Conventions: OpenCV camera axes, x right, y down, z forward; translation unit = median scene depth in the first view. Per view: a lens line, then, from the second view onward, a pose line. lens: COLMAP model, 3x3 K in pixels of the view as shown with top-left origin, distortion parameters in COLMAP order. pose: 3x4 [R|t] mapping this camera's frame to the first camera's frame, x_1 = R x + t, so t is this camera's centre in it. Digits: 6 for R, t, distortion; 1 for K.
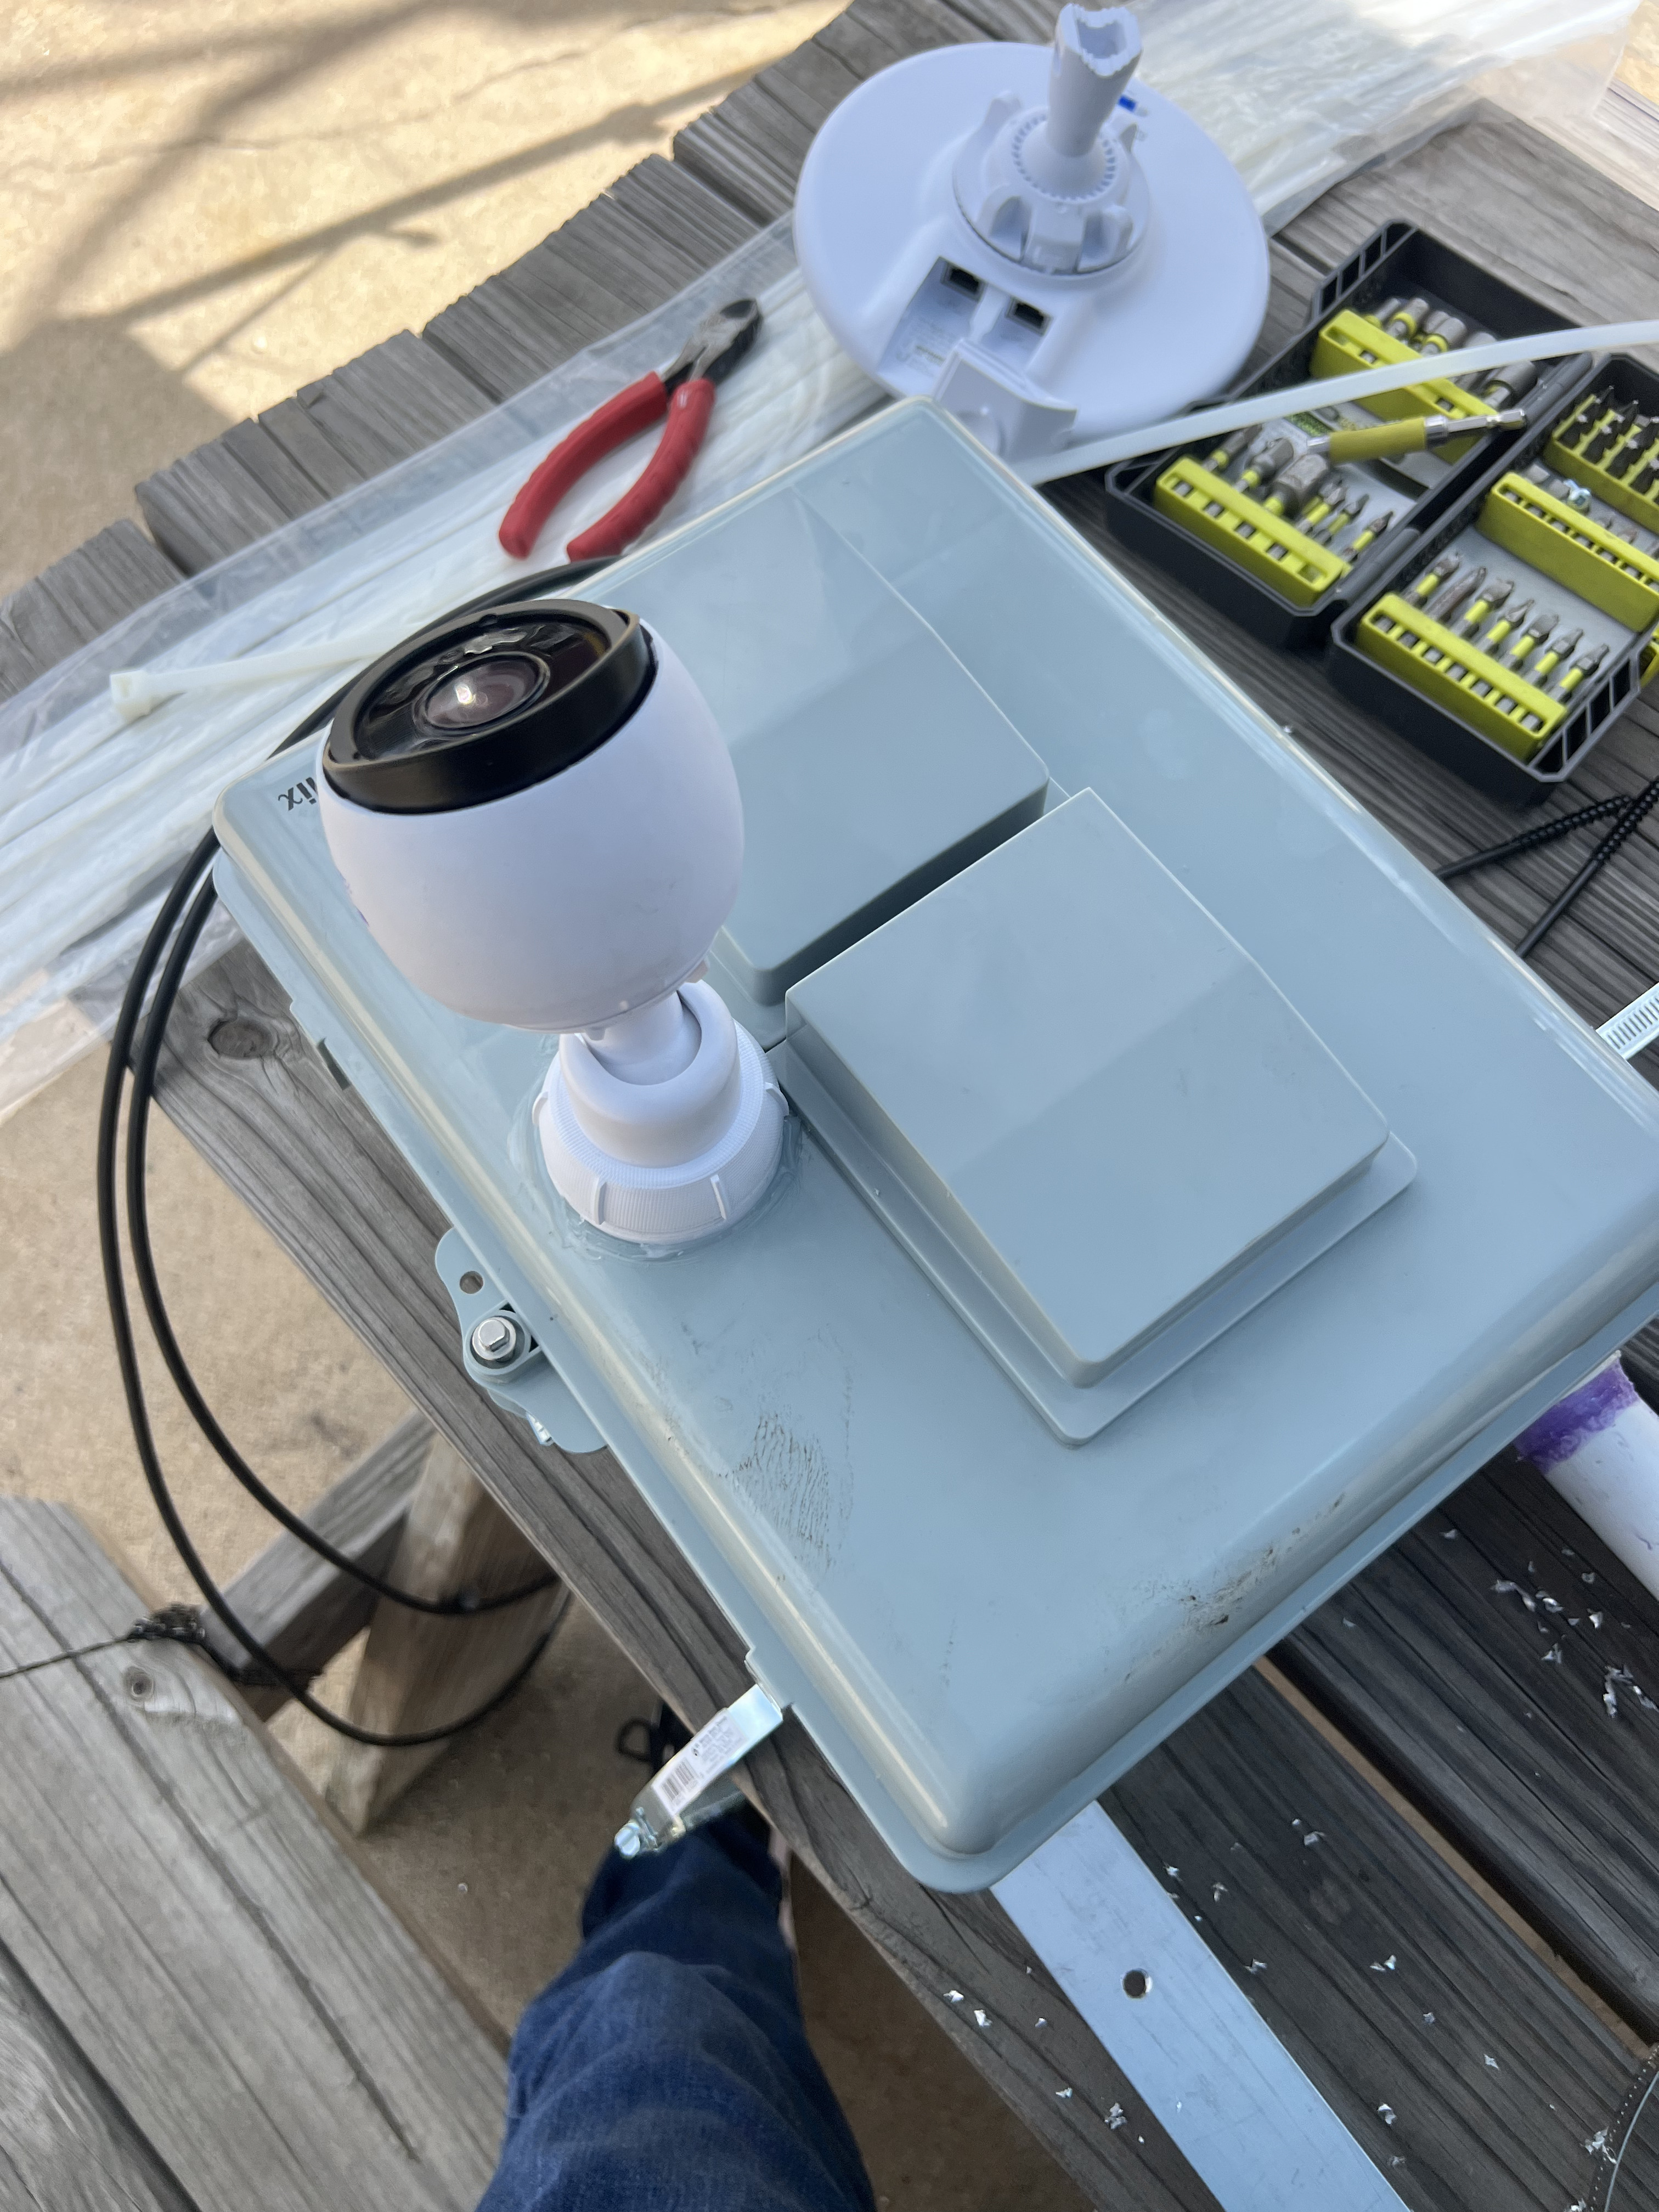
lens RADIAL K [[1680.8, 0, 813.4], [0, 1680.8, 1090.8], [0, 0, 1]] dist [0.016509, 0.002717]
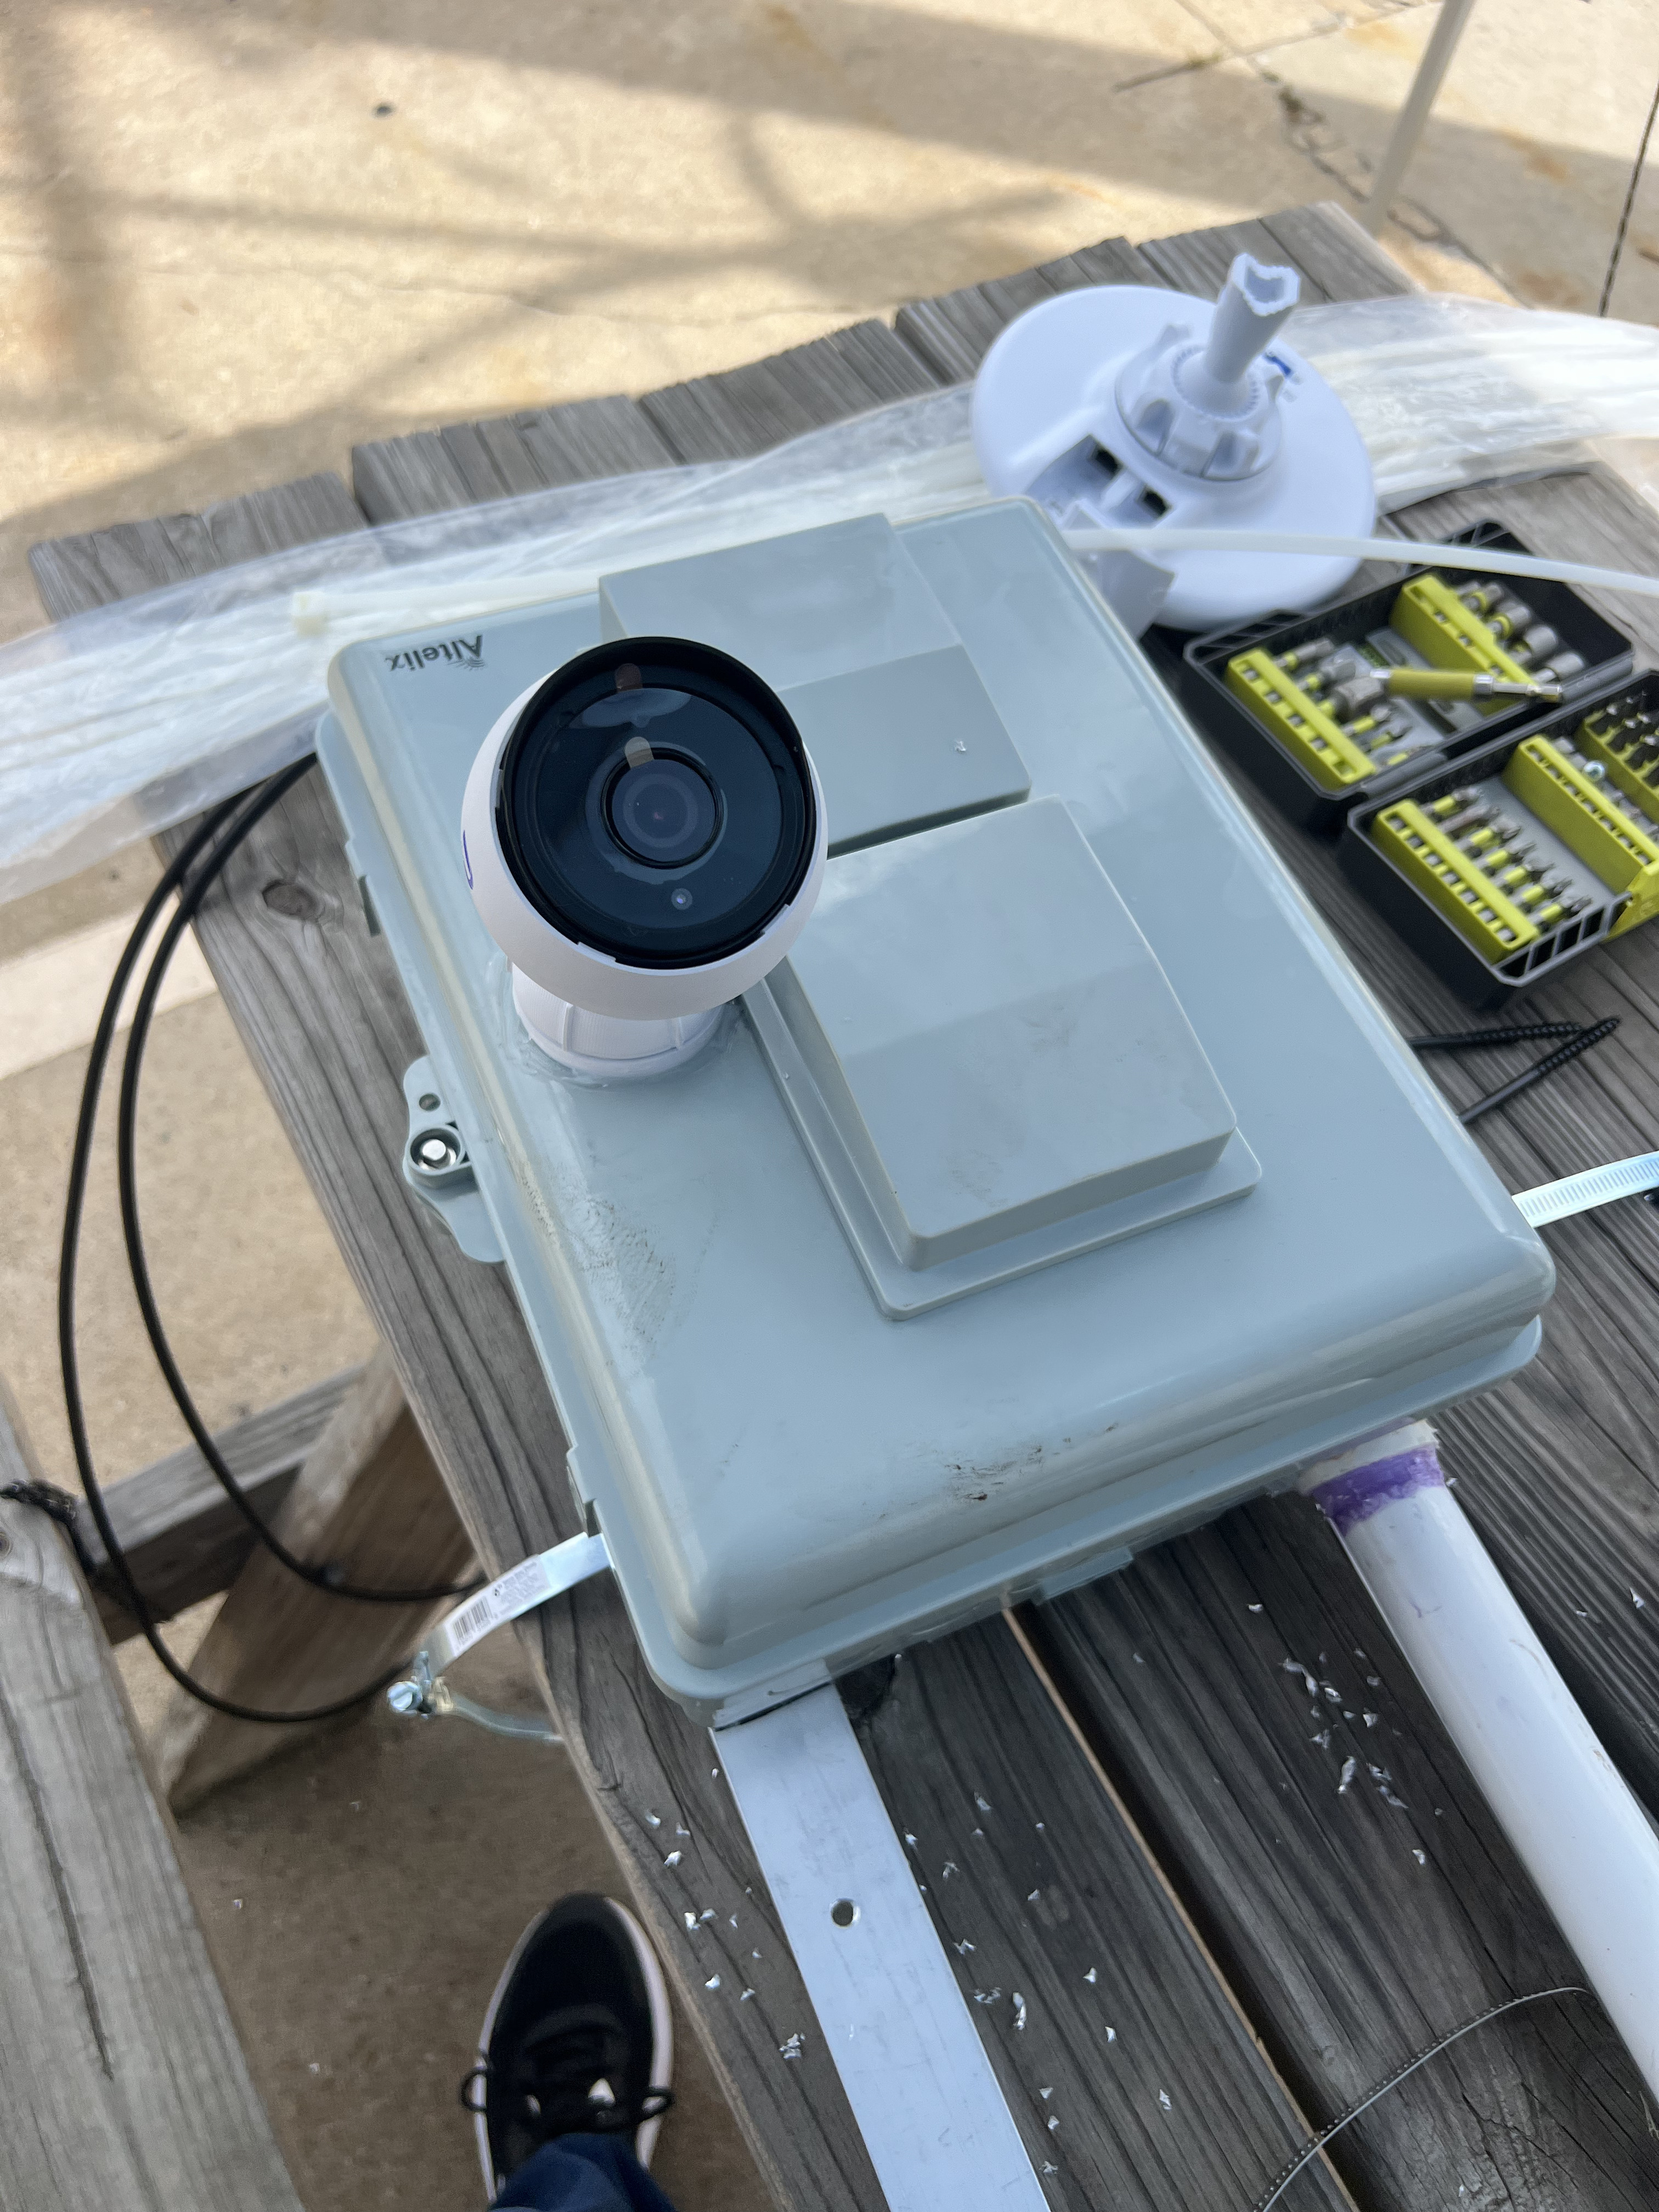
lens RADIAL K [[1704.3, 0, 850.5], [0, 1704.3, 1142.4], [0, 0, 1]] dist [0.007919, 0.001589]
pose [[0.965136, 0.260387, -0.026665, 0.073381], [-0.261475, 0.954452, -0.143708, 0.168091], [-0.011969, 0.145670, 0.989261, -0.067359]]
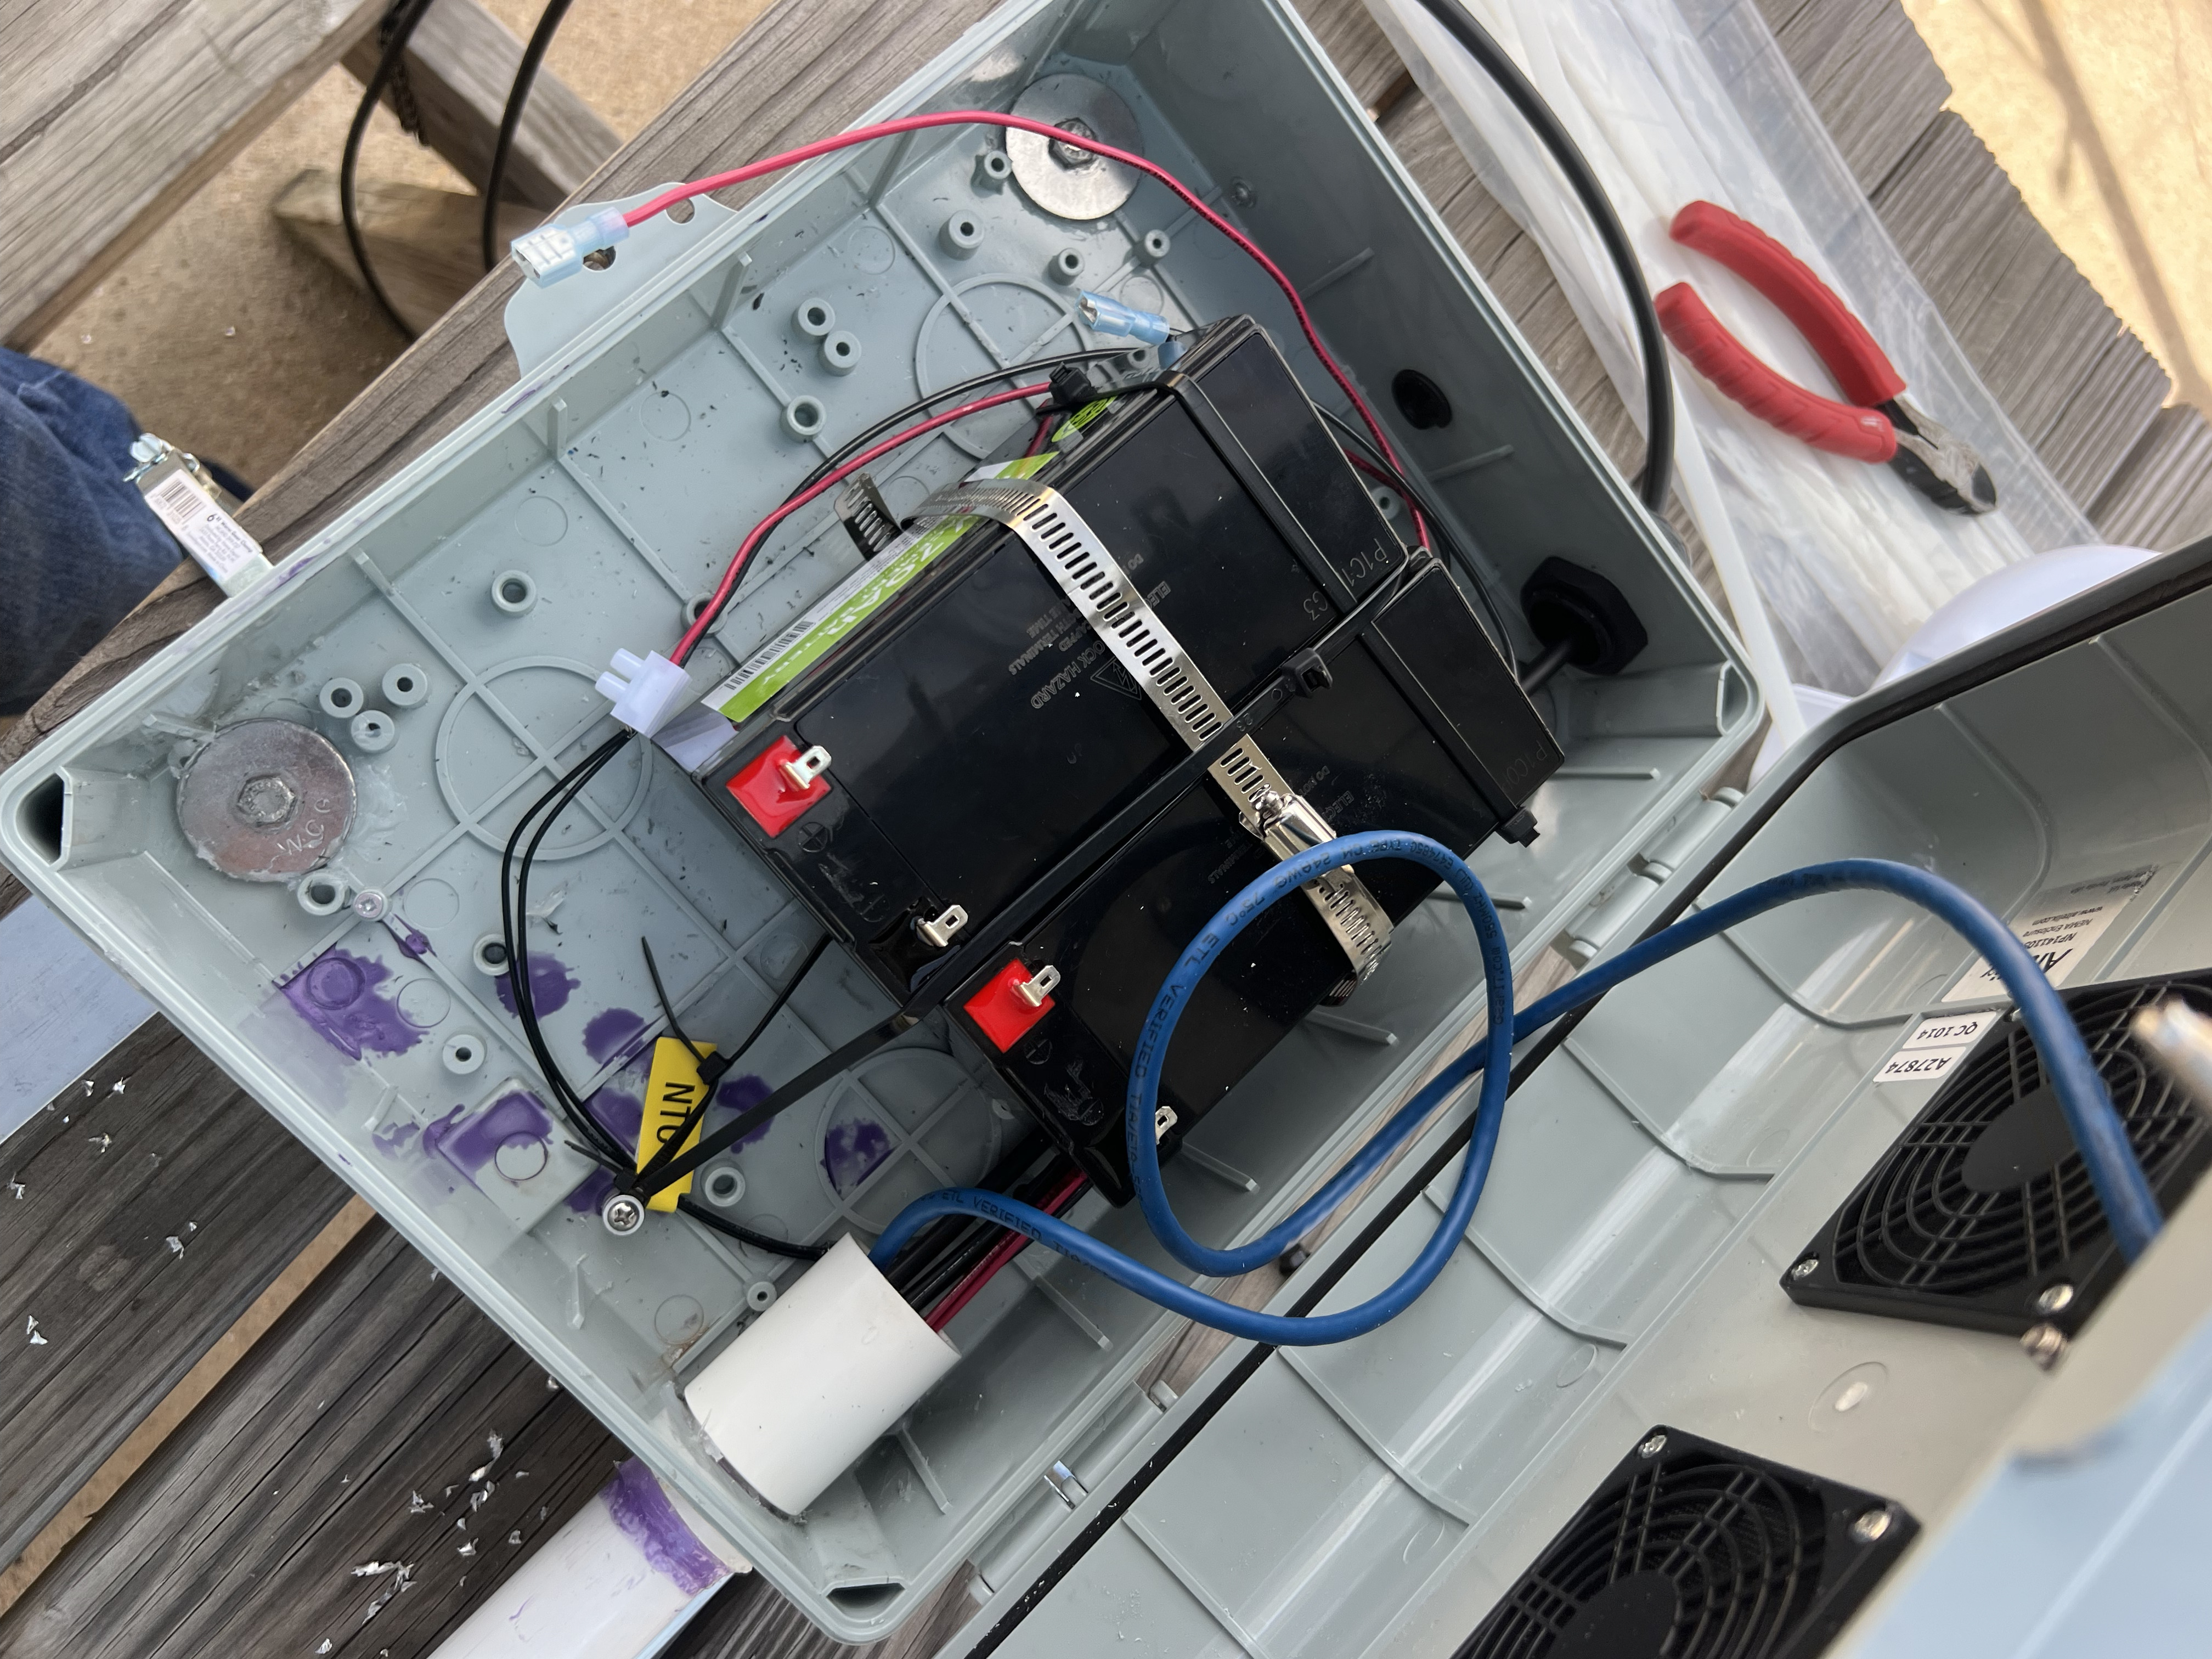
lens RADIAL K [[1658.4, 0, 1120.7], [0, 1658.4, 832.9], [0, 0, 1]] dist [0.054157, -0.070255]
pose [[0.059186, 0.995147, 0.078606, 0.036871], [-0.997155, 0.055256, 0.051271, -0.072893], [0.046678, -0.081417, 0.995586, 0.145947]]
